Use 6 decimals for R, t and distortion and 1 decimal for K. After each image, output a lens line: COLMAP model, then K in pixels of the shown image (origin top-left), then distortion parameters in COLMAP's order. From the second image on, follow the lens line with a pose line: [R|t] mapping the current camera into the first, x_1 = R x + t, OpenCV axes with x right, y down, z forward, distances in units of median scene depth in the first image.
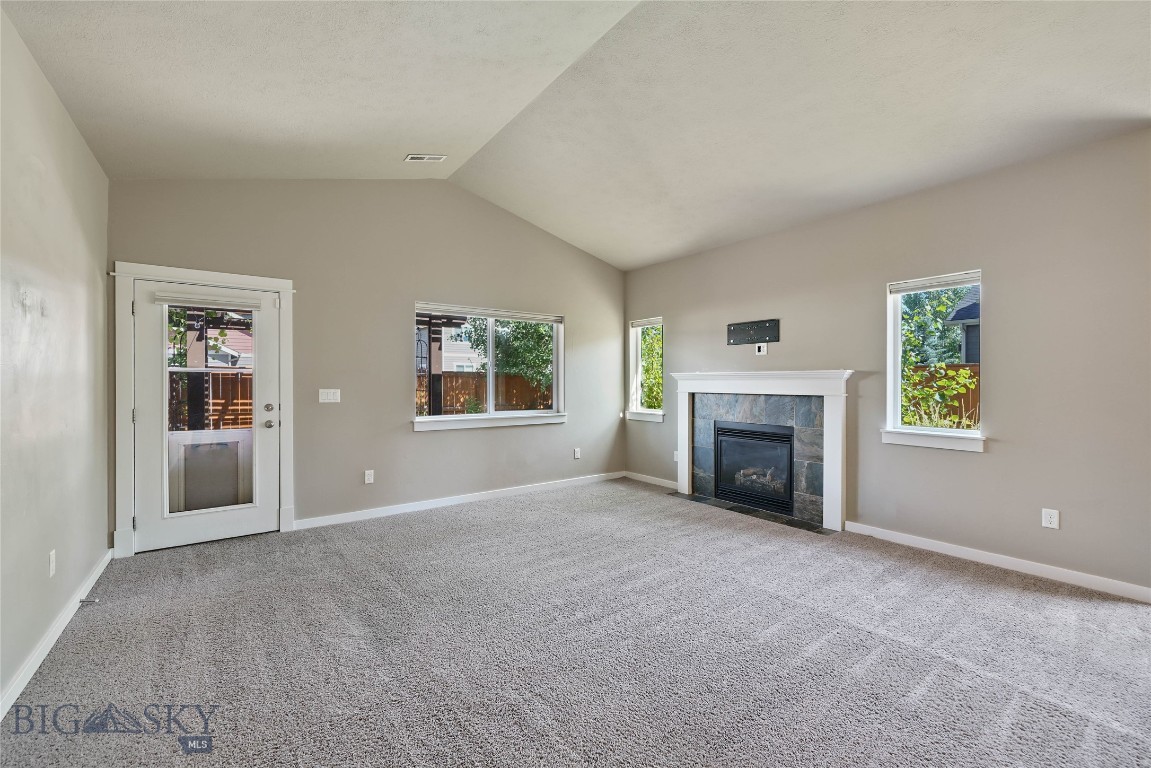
lens RADIAL K [[470.7, 0, 577.3], [0, 470.7, 383.4], [0, 0, 1]] dist [0.000698, -0.000030]
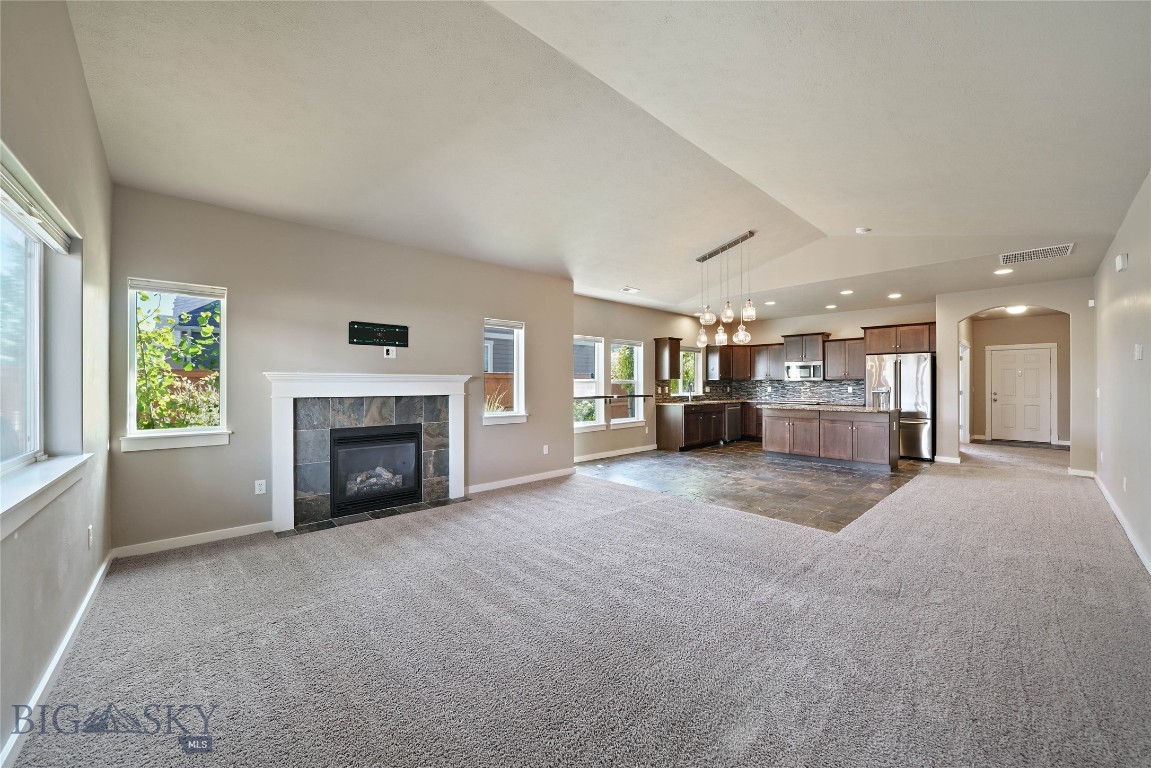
lens RADIAL K [[426.1, 0, 578.3], [0, 426.1, 383.6], [0, 0, 1]] dist [0.000544, 0.000166]
pose [[-0.092657, -0.005783, 0.995681, -0.594602], [-0.002092, 0.999982, 0.005614, -0.011073], [-0.995696, -0.001562, -0.092667, 0.698131]]
